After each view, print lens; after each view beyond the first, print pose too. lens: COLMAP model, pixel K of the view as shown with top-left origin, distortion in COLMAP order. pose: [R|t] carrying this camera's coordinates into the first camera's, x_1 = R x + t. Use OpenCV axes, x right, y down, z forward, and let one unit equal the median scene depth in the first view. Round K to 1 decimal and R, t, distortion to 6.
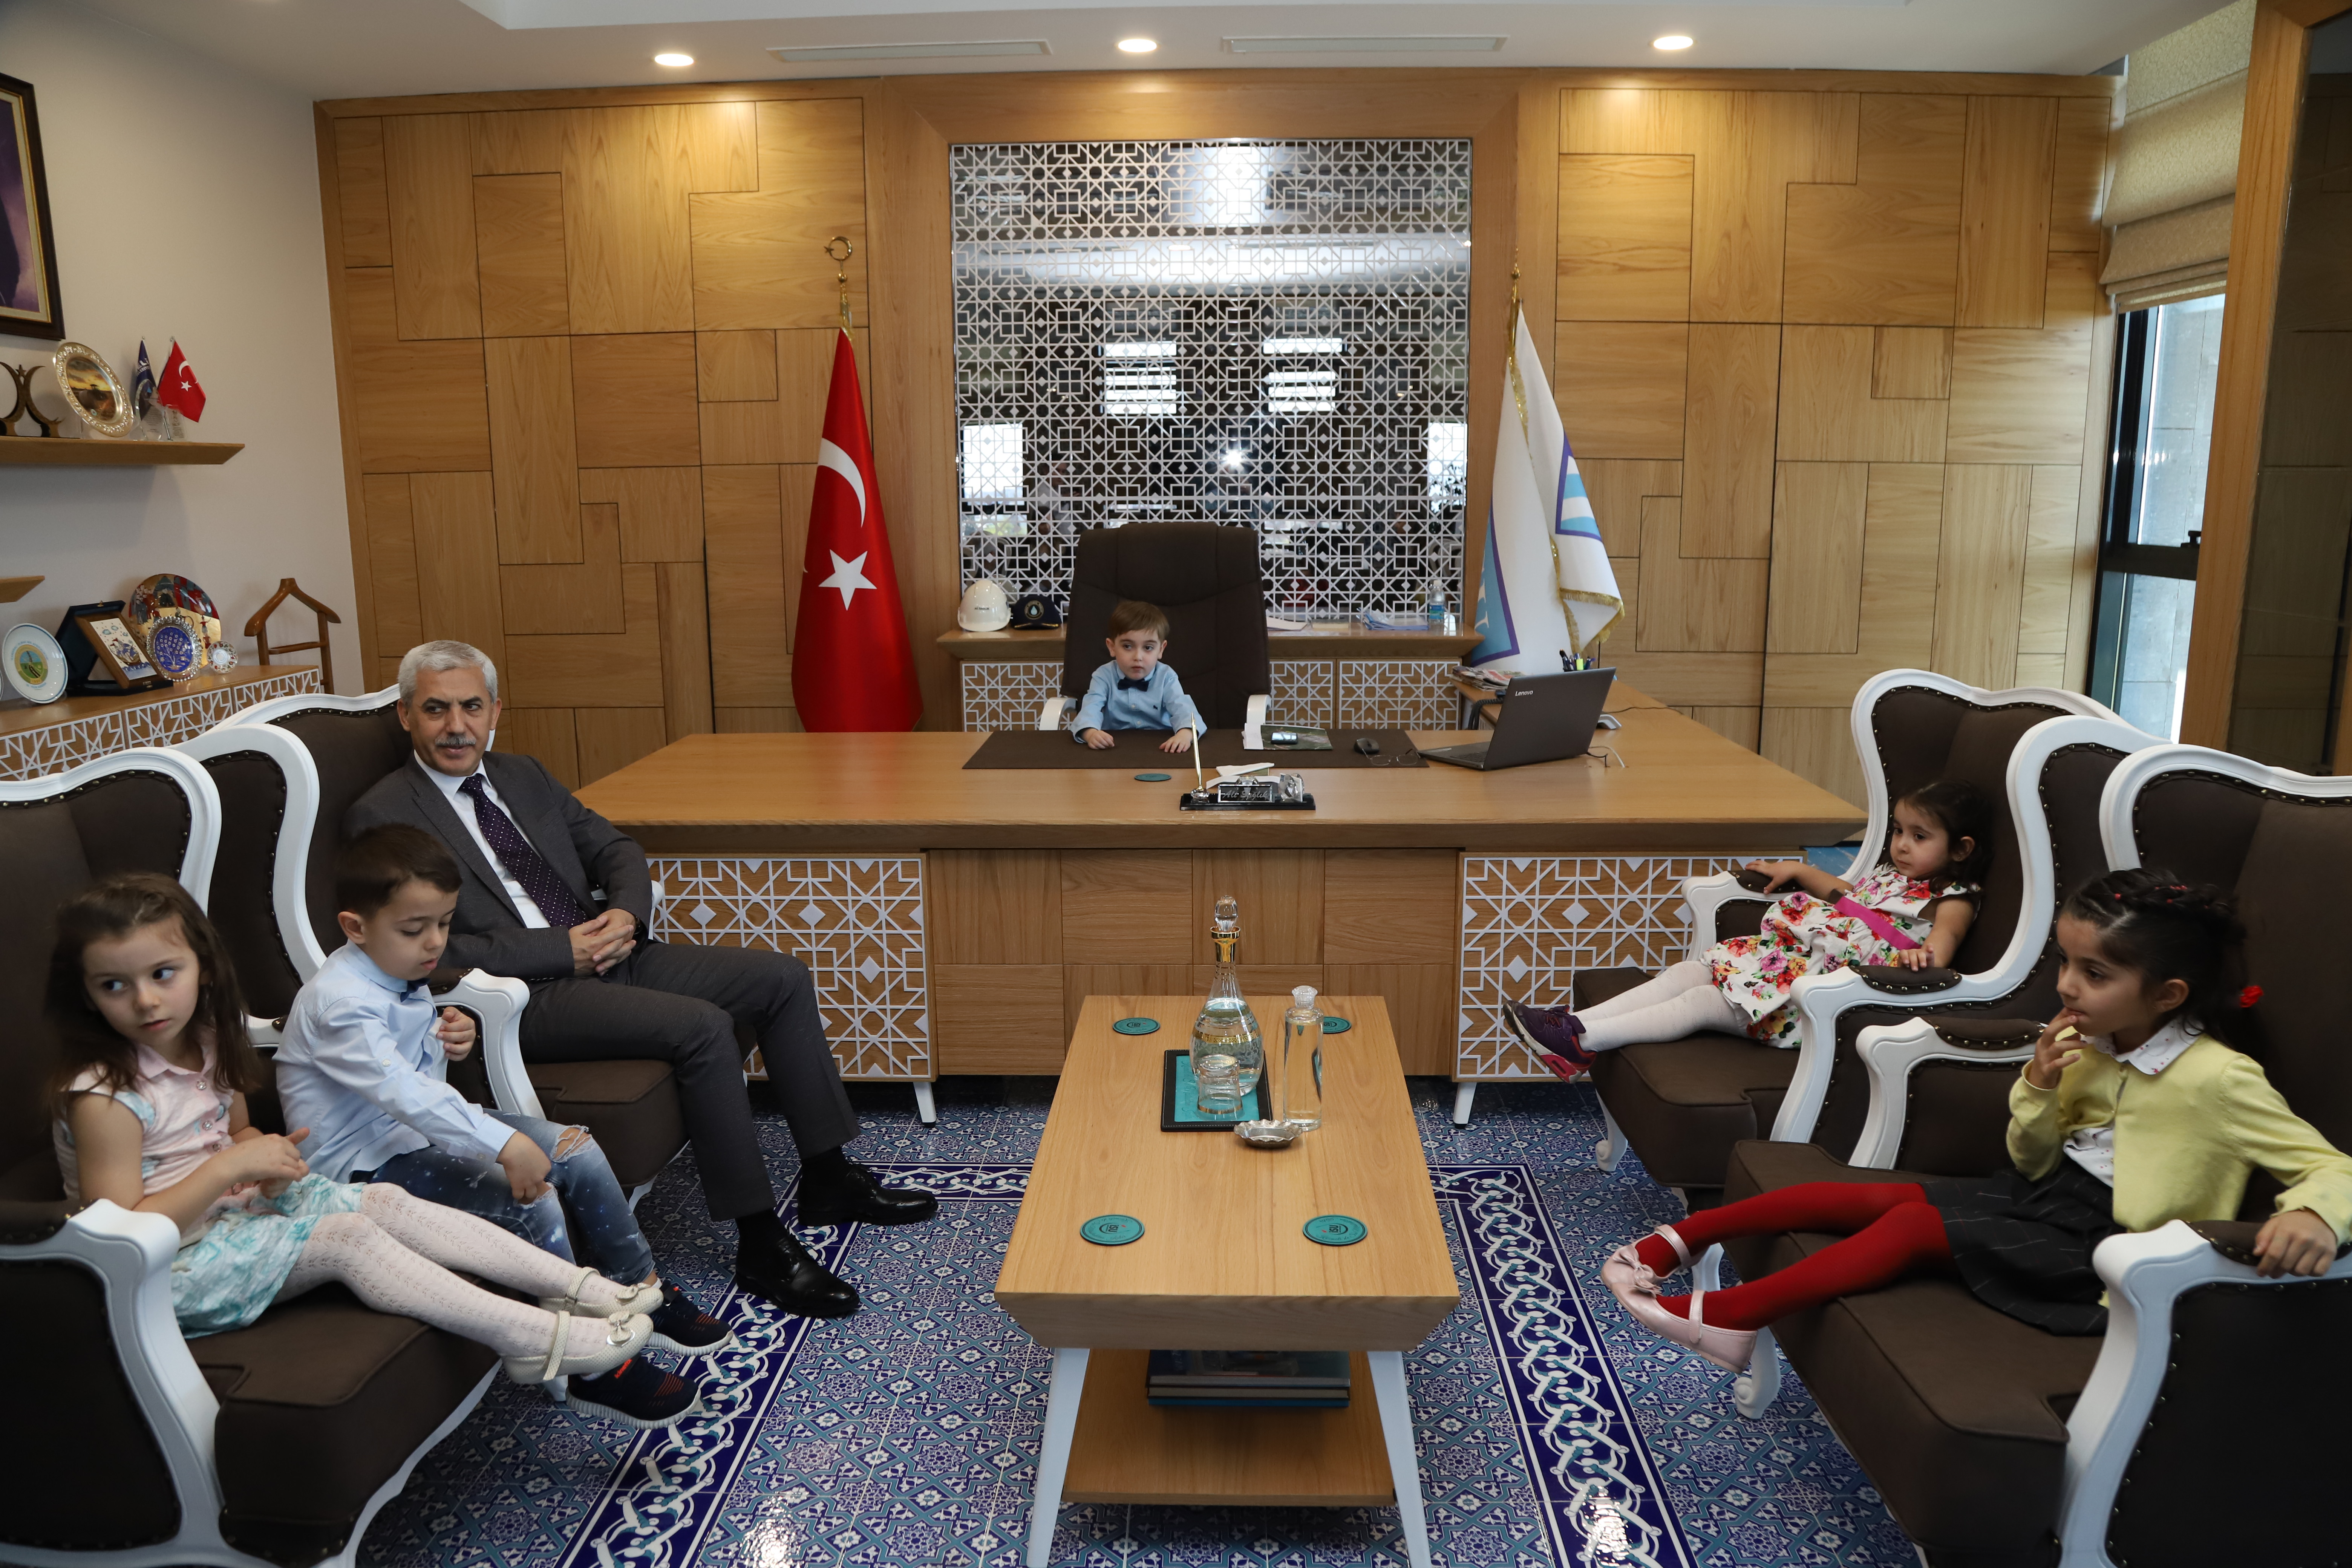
lens RADIAL K [[1592.6, 0, 1155.0], [0, 1592.6, 763.0], [0, 0, 1]] dist [-0.094410, 0.032821]
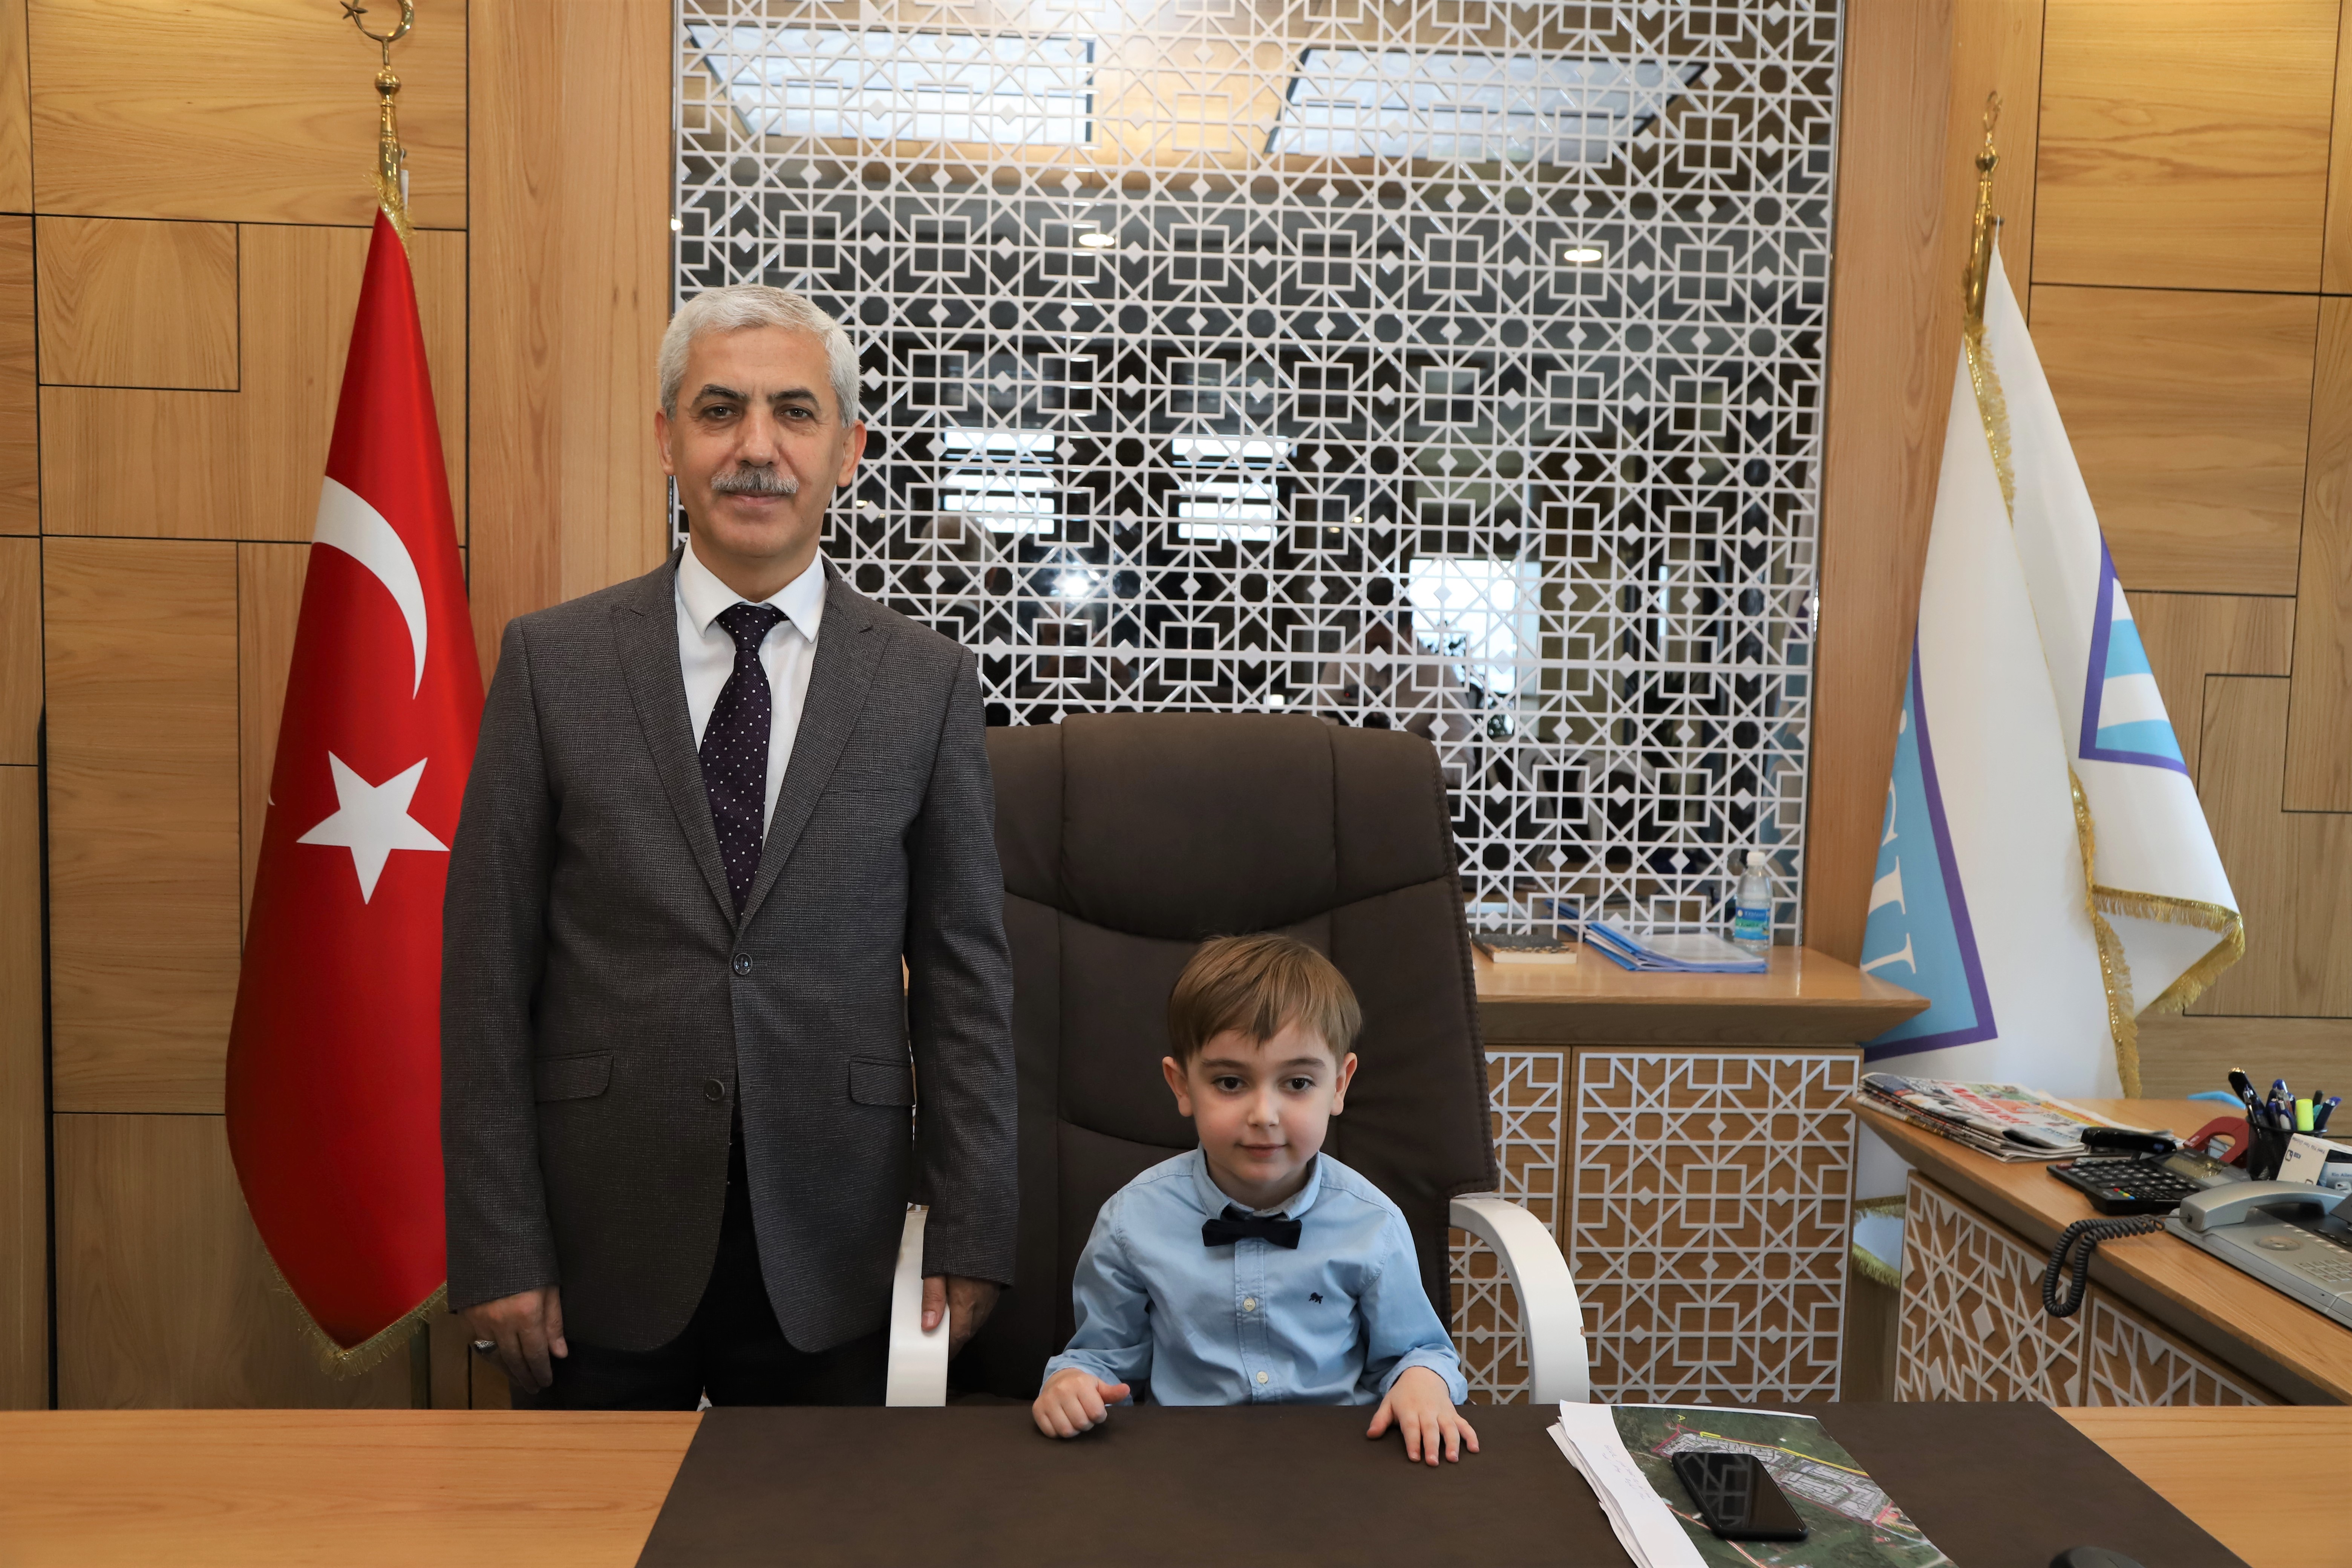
lens RADIAL K [[1956.4, 0, 1178.2], [0, 1956.4, 786.7], [0, 0, 1]] dist [-0.001234, 0.012855]
pose [[0.995069, 0.023716, 0.096311, -0.039604], [-0.014015, 0.994871, -0.100178, -0.080254], [-0.098193, 0.098334, 0.990297, 0.495324]]
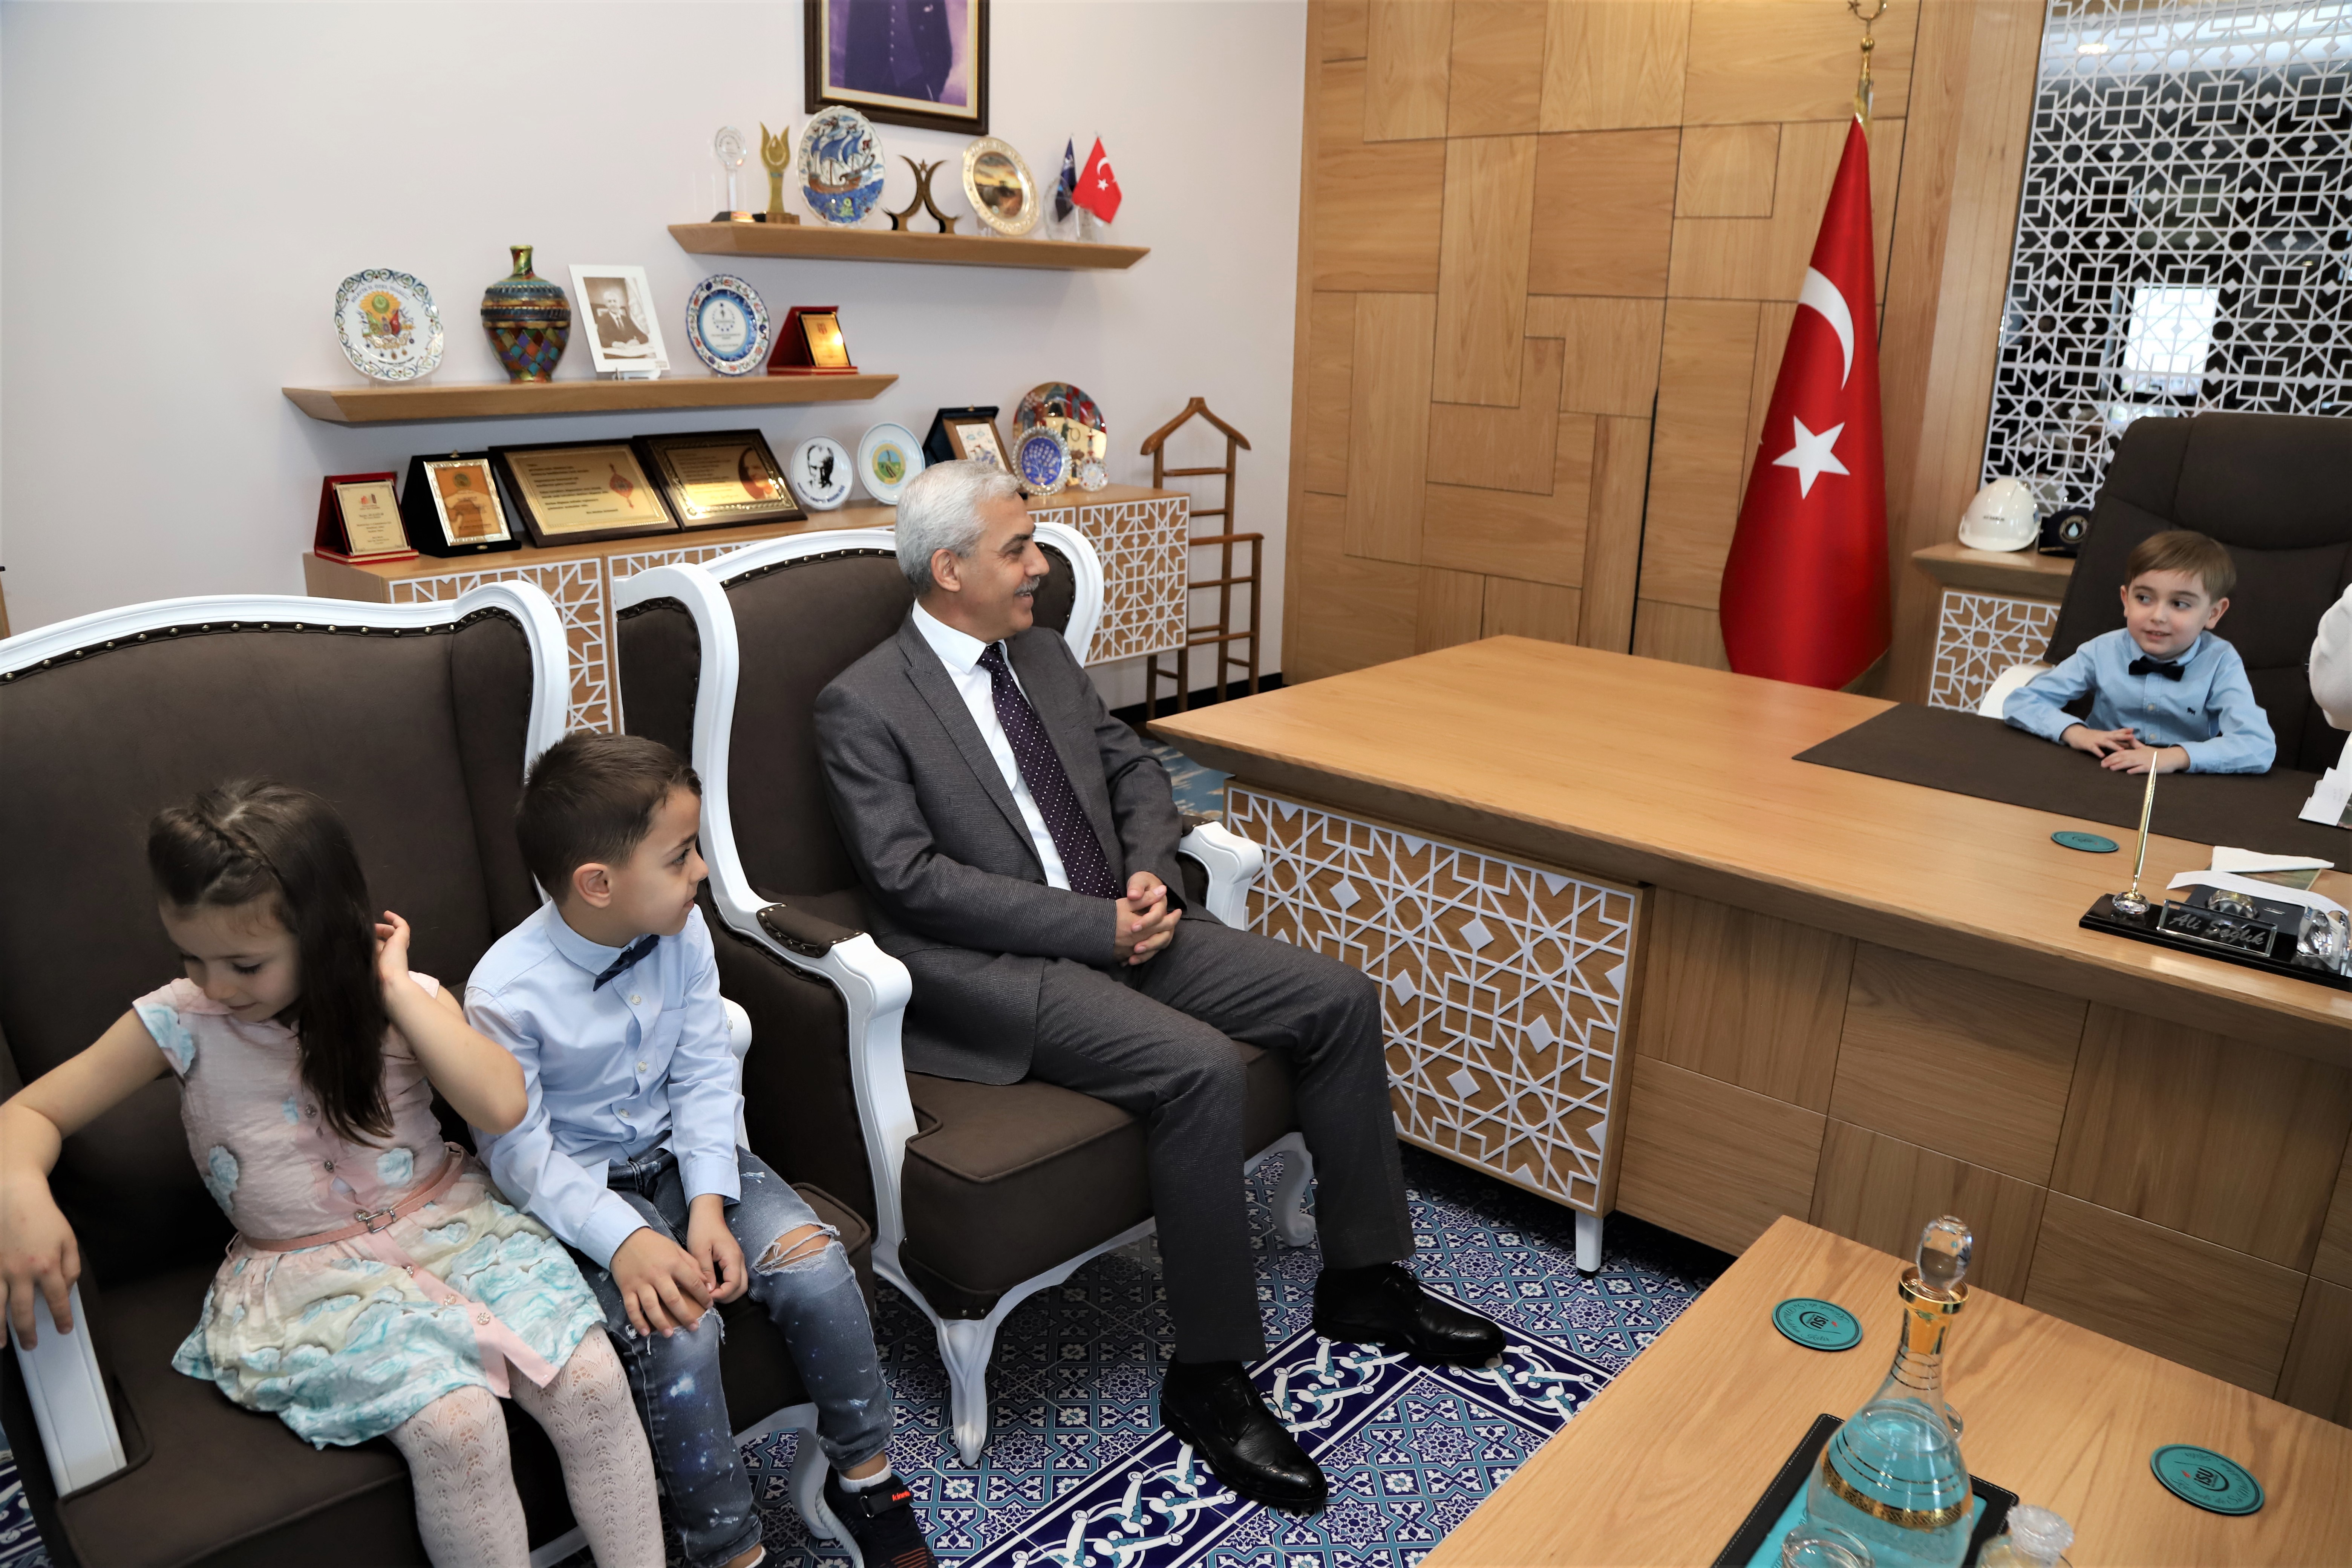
lens RADIAL K [[1592.6, 0, 1173.7], [0, 1592.6, 739.9], [0, 0, 1]] dist [-0.094410, 0.032821]
pose [[0.764668, 0.195220, -0.614143, 0.057996], [-0.146861, 0.980724, 0.128889, -0.036424], [0.627467, -0.008364, 0.778599, 0.234637]]
